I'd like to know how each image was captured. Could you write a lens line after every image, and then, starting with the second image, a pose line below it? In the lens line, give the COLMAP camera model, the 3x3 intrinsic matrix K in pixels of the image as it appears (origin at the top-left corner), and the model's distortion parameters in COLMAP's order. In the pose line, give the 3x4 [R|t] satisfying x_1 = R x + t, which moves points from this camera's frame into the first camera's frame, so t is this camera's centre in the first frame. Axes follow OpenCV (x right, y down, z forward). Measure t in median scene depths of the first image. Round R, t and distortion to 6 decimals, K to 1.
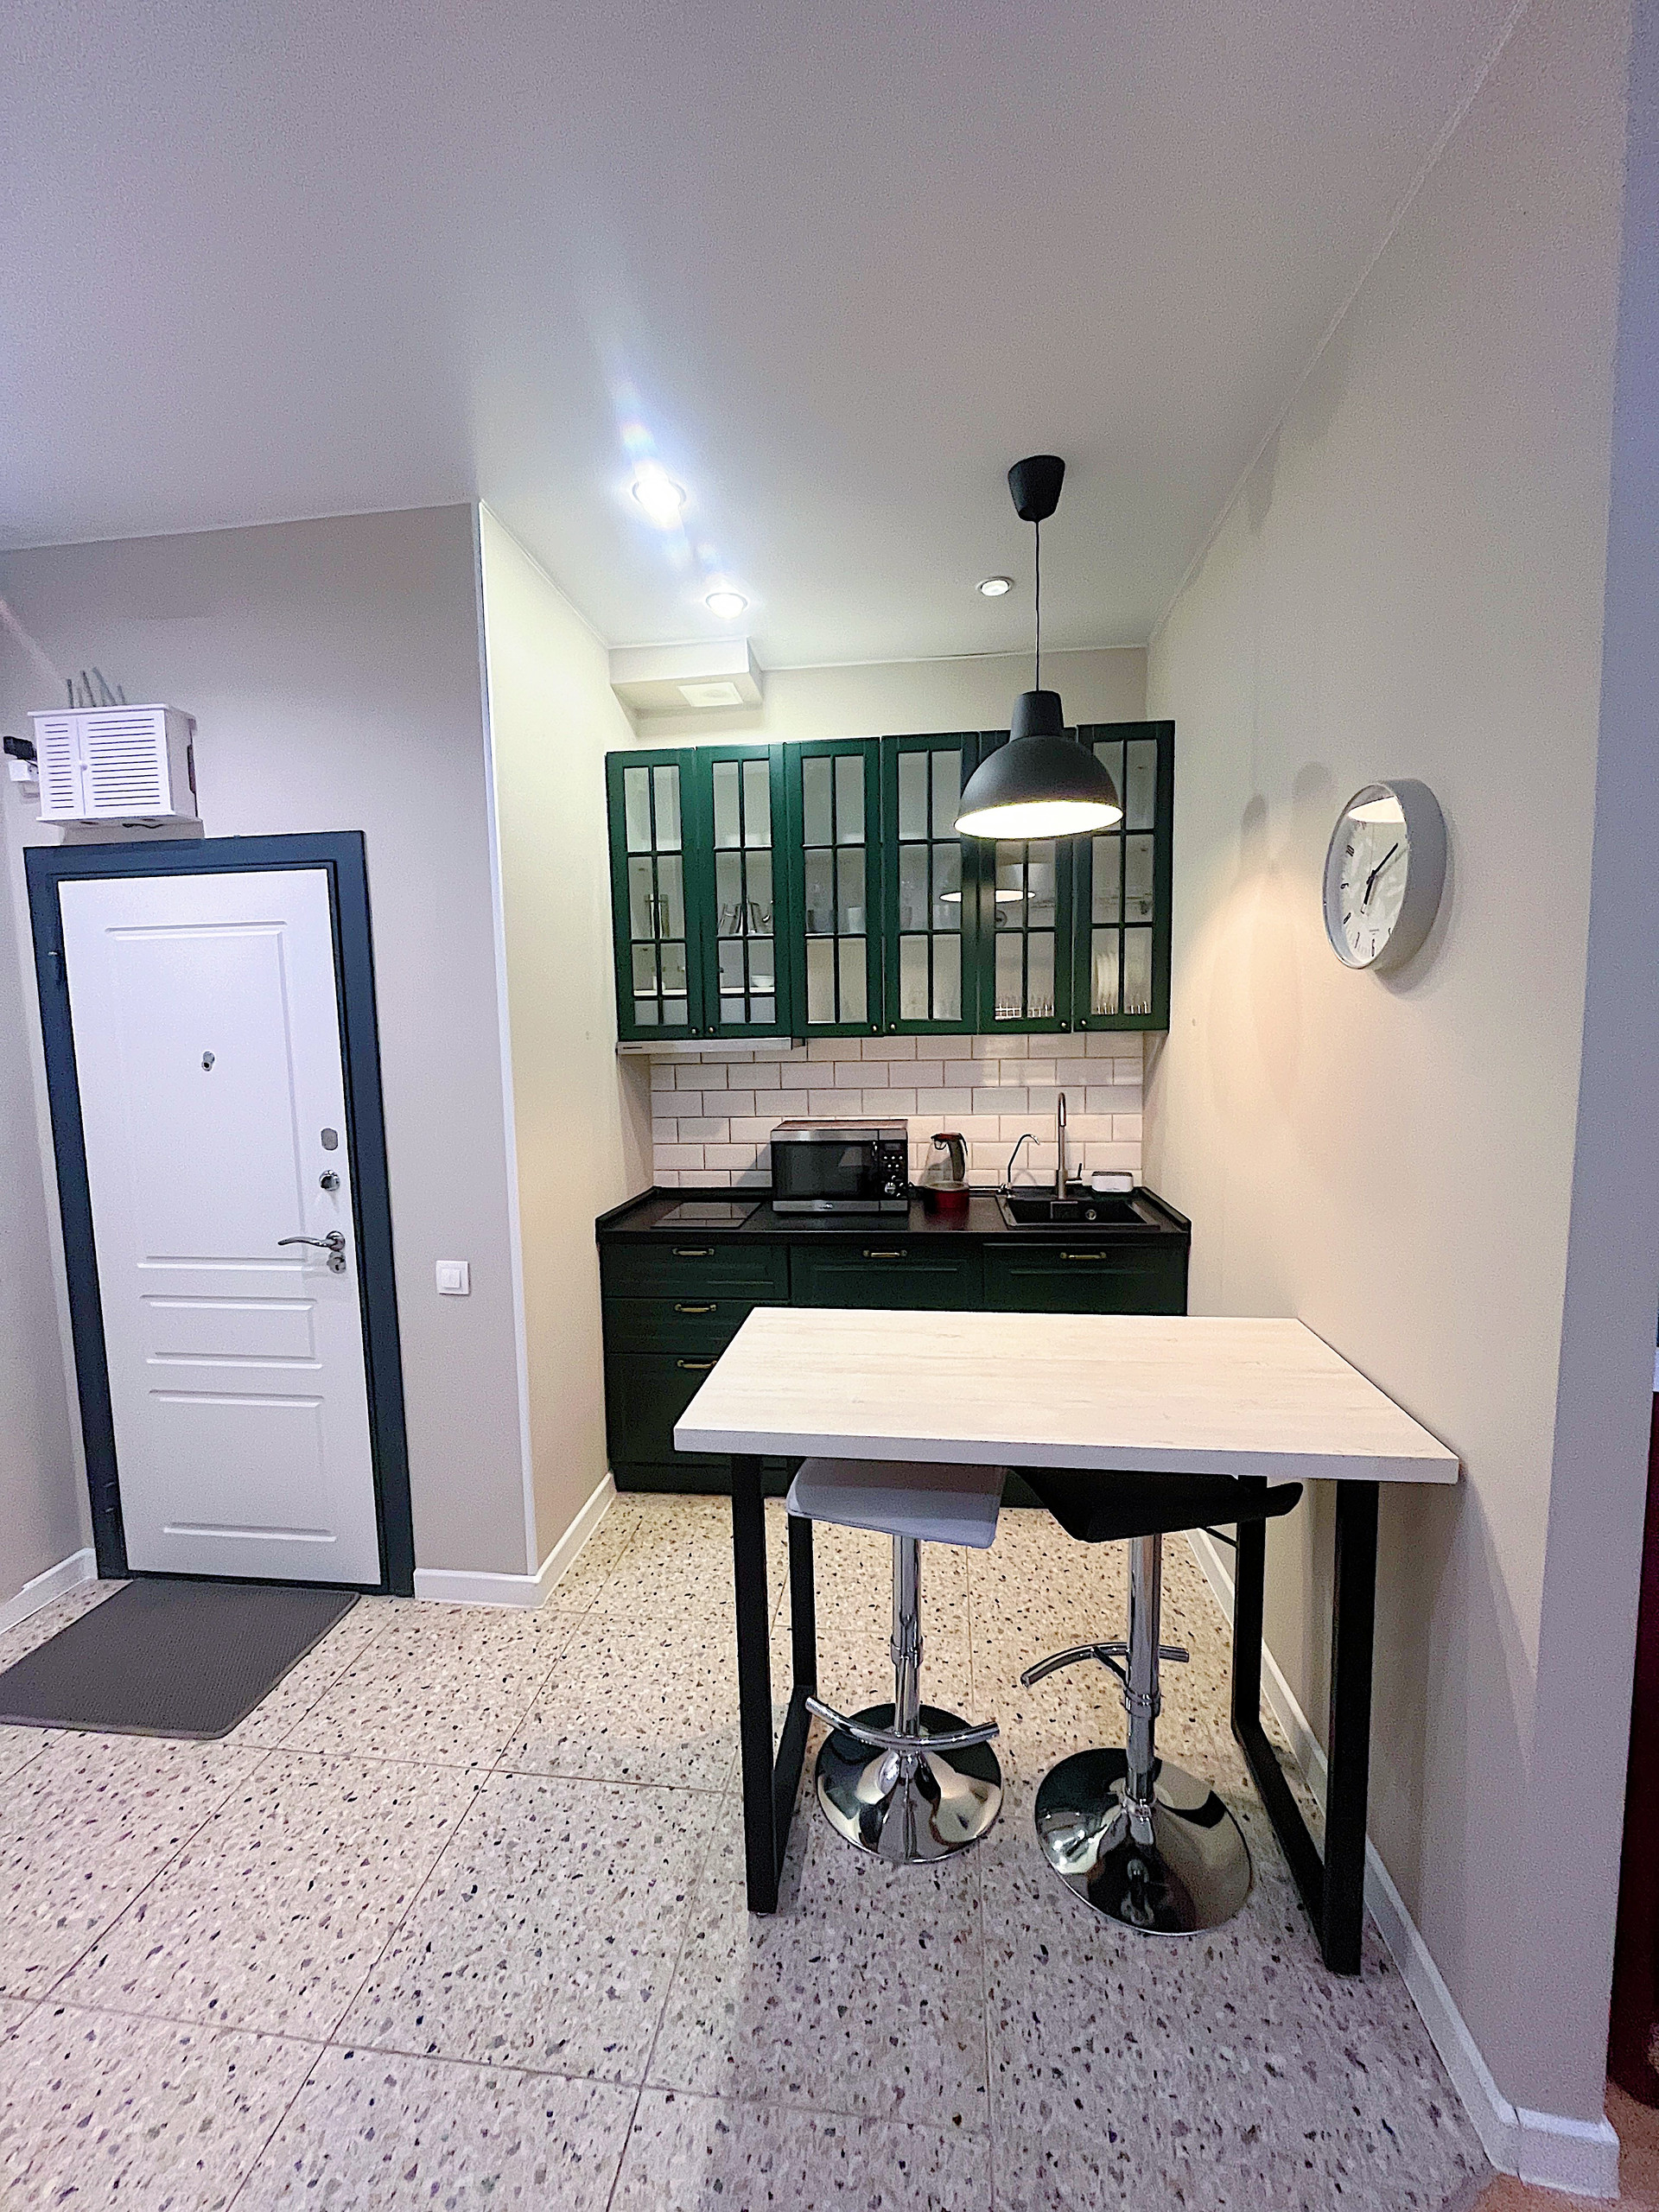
lens RADIAL K [[893.6, 0, 834.2], [0, 893.6, 1101.1], [0, 0, 1]] dist [-0.003092, 0.000106]
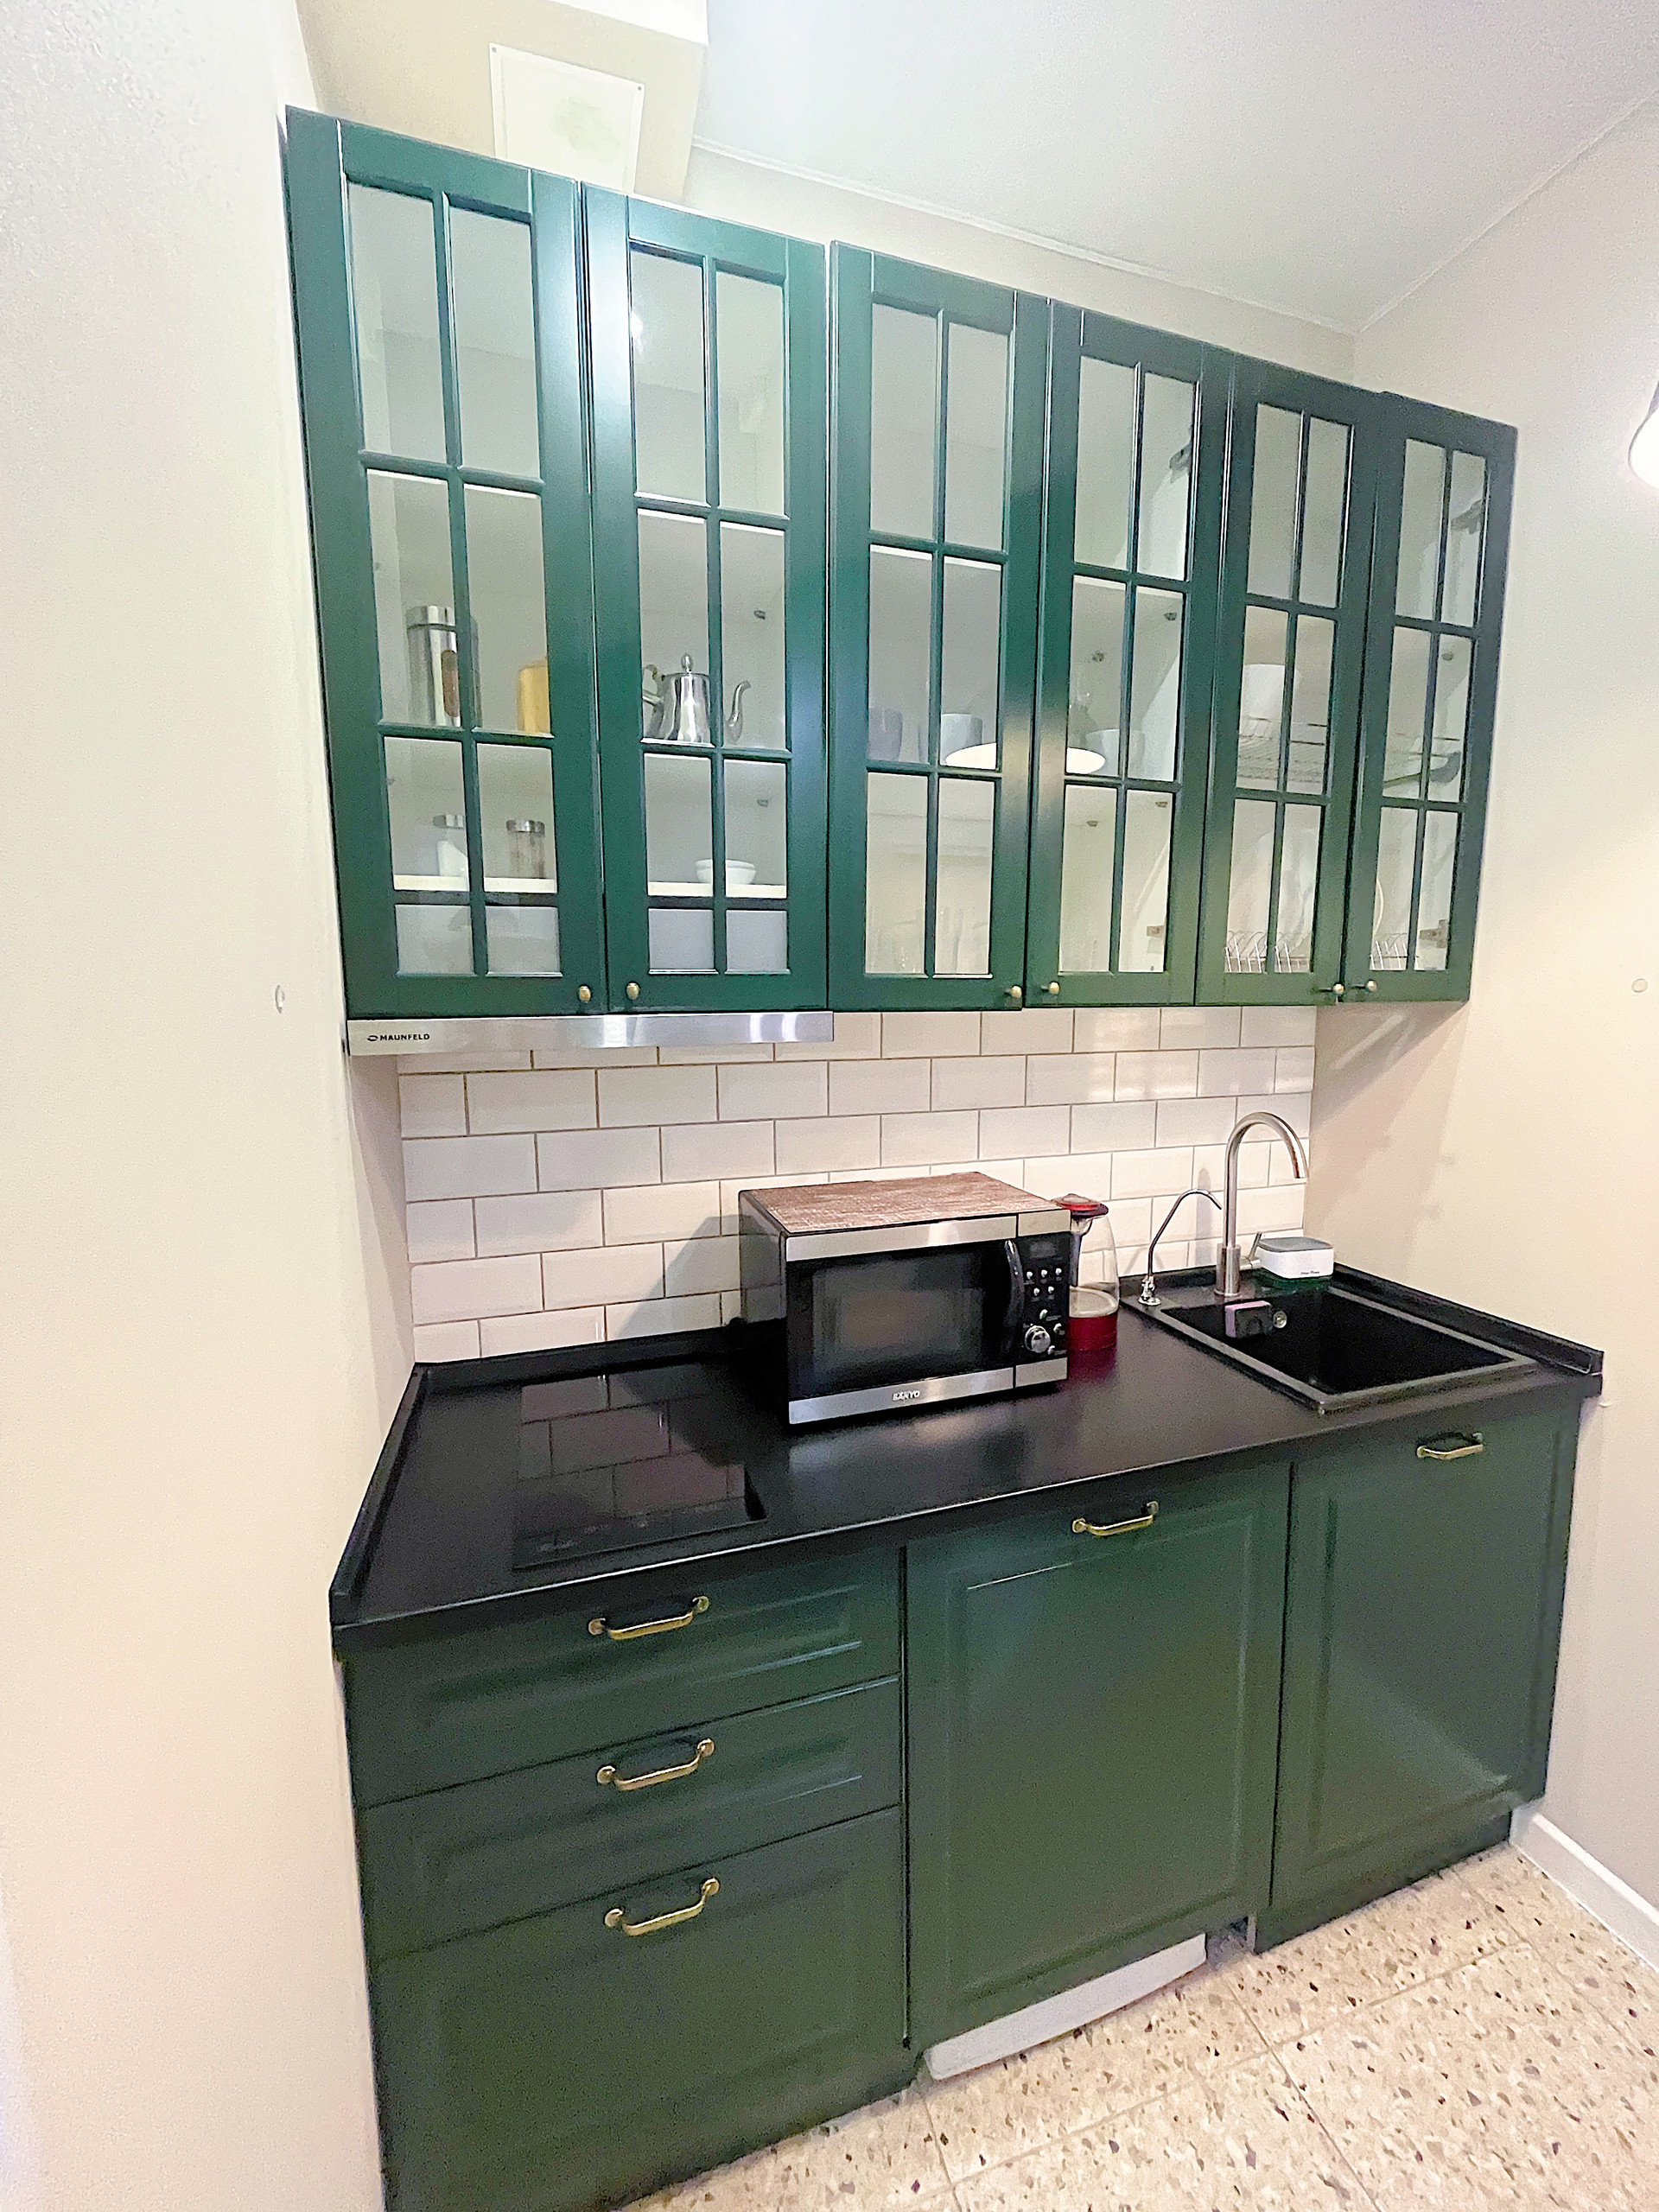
lens RADIAL K [[893.6, 0, 829.3], [0, 893.6, 1106.4], [0, 0, 1]] dist [-0.003092, 0.000106]
pose [[0.916401, -0.038922, 0.398364, -0.210254], [0.025004, 0.998884, 0.040076, -0.042517], [-0.399479, -0.026765, 0.916351, 0.607636]]
